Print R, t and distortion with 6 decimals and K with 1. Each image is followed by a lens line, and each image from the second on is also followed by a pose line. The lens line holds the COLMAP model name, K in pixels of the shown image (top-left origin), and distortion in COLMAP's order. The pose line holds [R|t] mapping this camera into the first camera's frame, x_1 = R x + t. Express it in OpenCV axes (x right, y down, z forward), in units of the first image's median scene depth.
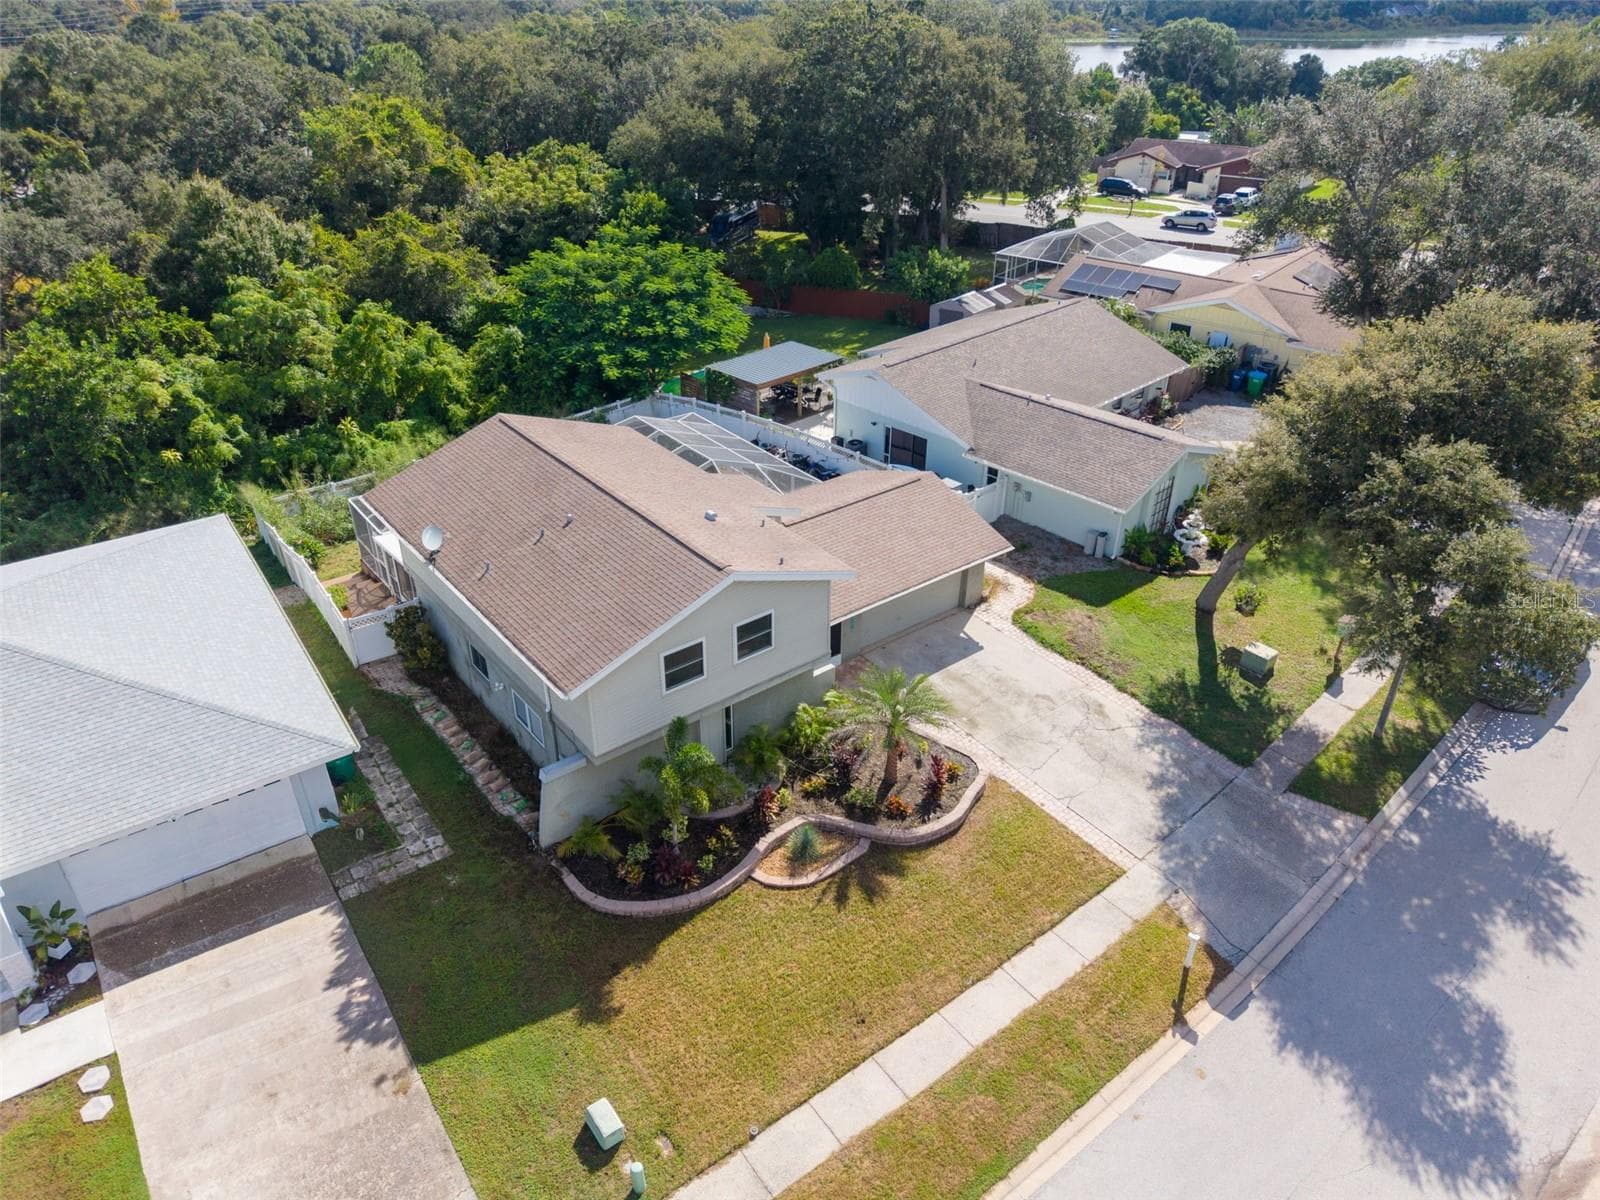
lens RADIAL K [[1108.8, 0, 797.1], [0, 1108.8, 536.0], [0, 0, 1]] dist [0.036806, -0.027667]
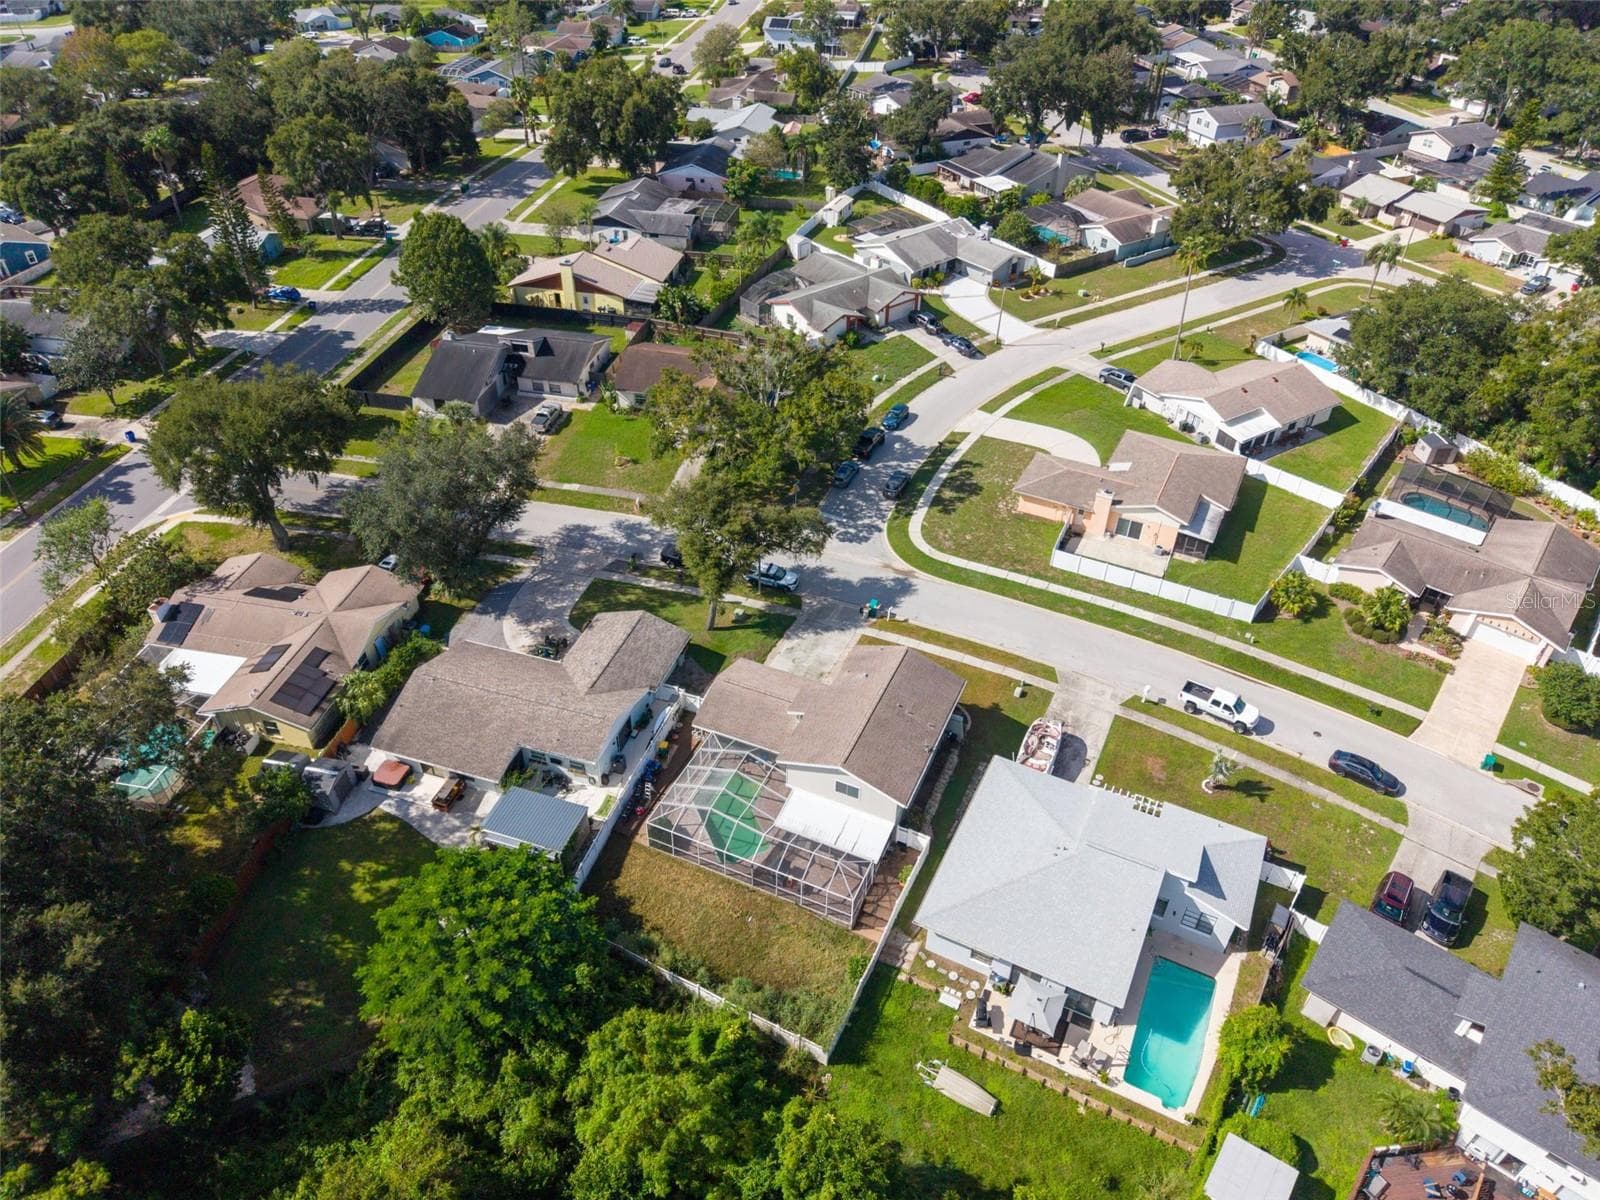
lens RADIAL K [[1069.1, 0, 800.0], [0, 1069.1, 600.0], [0, 0, 1]] dist [0.032078, -0.034578]
pose [[-0.466641, -0.559720, 0.684806, -1.718359], [0.393891, 0.561734, 0.727533, -2.120115], [-0.791894, 0.609236, -0.041660, 1.195964]]
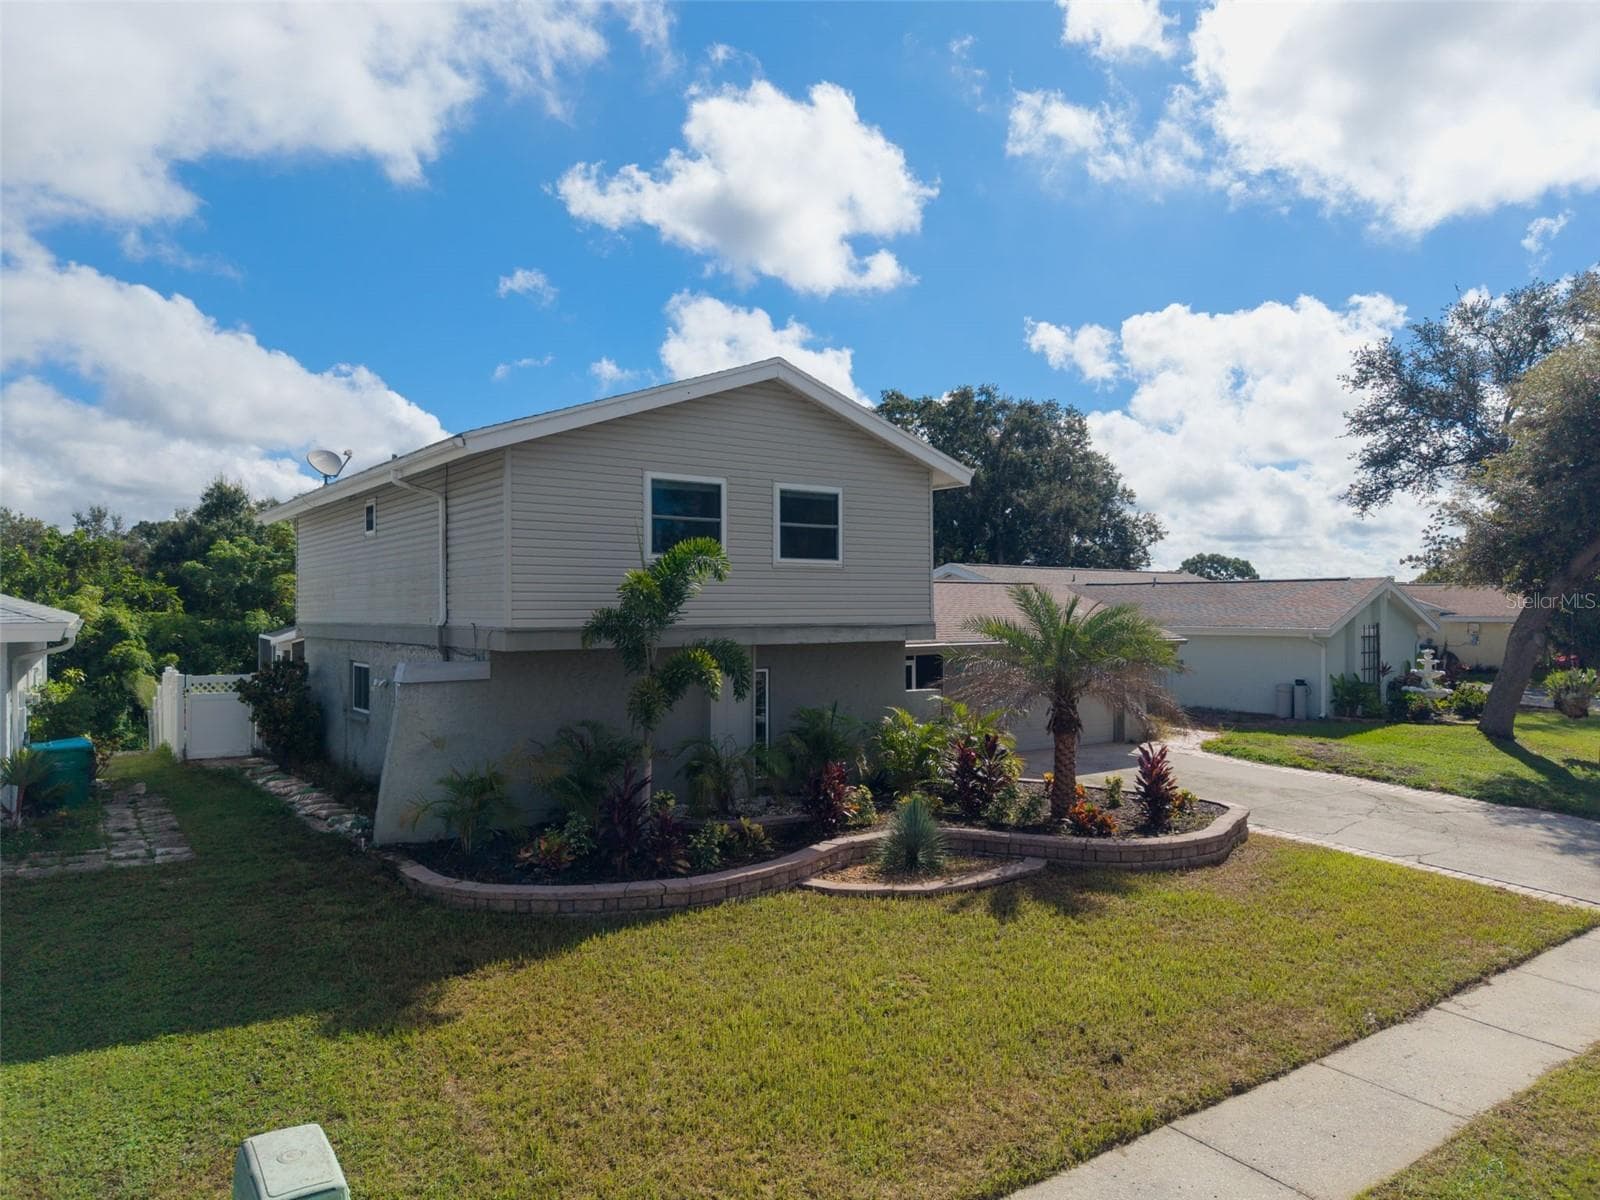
lens RADIAL K [[1069.1, 0, 800.0], [0, 1069.1, 600.0], [0, 0, 1]] dist [0.032078, -0.034578]
pose [[0.999380, -0.008231, -0.034234, -0.024507], [-0.008896, 0.881713, -0.471703, 0.390024], [0.034068, 0.471715, 0.881093, 0.520566]]
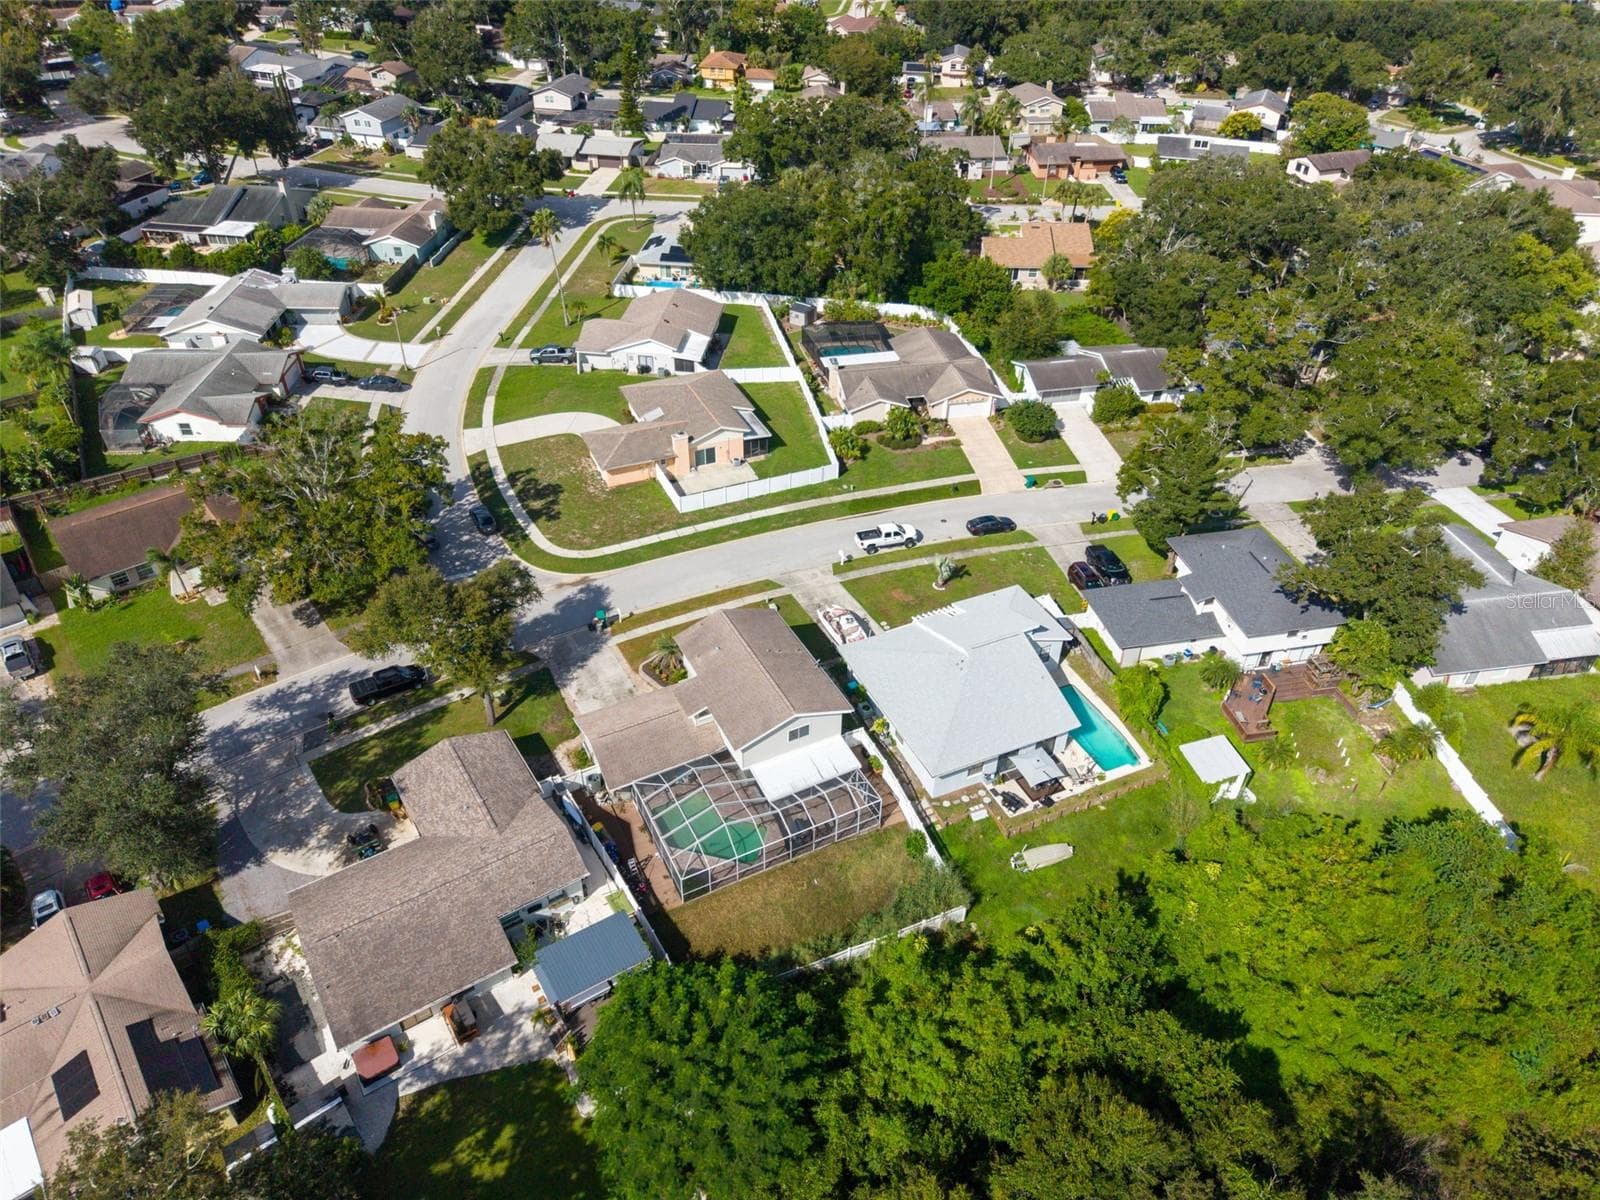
lens RADIAL K [[1069.1, 0, 800.0], [0, 1069.1, 600.0], [0, 0, 1]] dist [0.032078, -0.034578]
pose [[-0.981320, -0.131847, 0.140099, -0.664753], [0.072142, 0.422893, 0.903303, -2.556116], [-0.178345, 0.896536, -0.405482, 2.040699]]
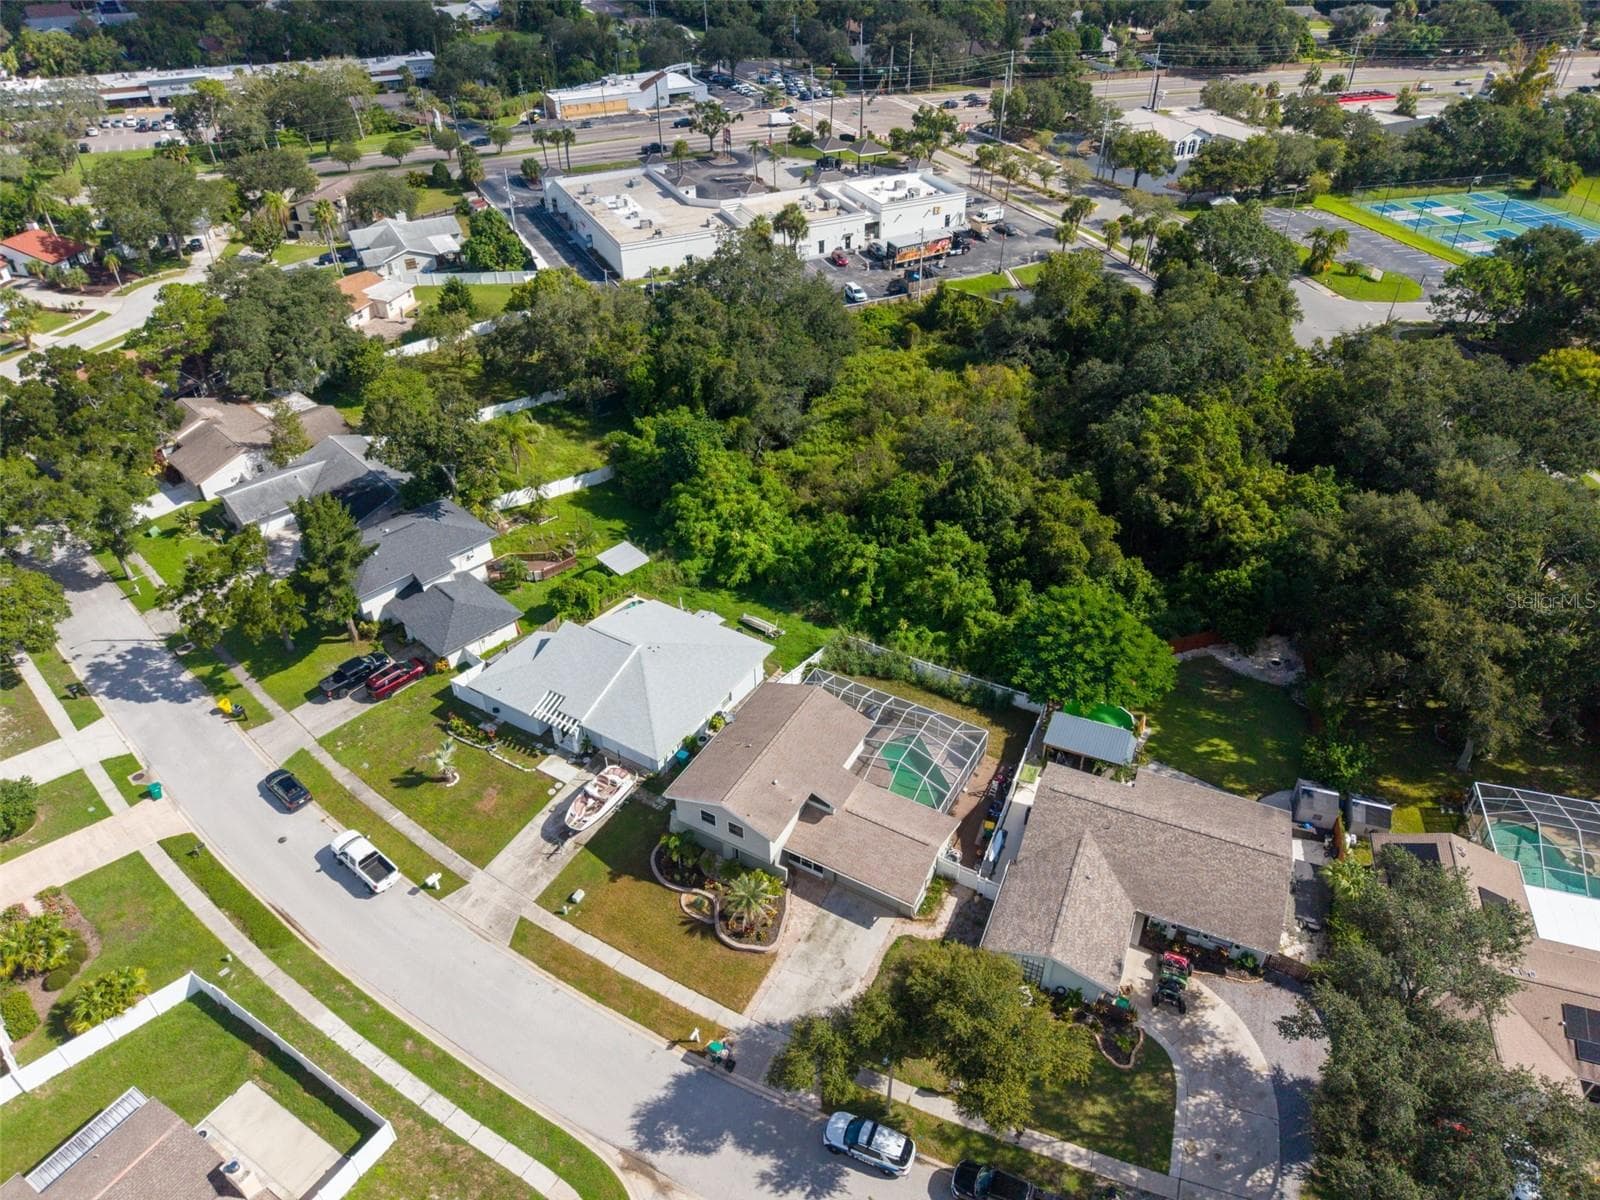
lens RADIAL K [[1116.1, 0, 800.6], [0, 1116.1, 528.1], [0, 0, 1]] dist [0.052672, -0.076394]
pose [[0.379462, 0.495685, -0.781221, 1.669913], [-0.418822, 0.844934, 0.332677, -1.399465], [0.824983, 0.200954, 0.528224, -0.364986]]
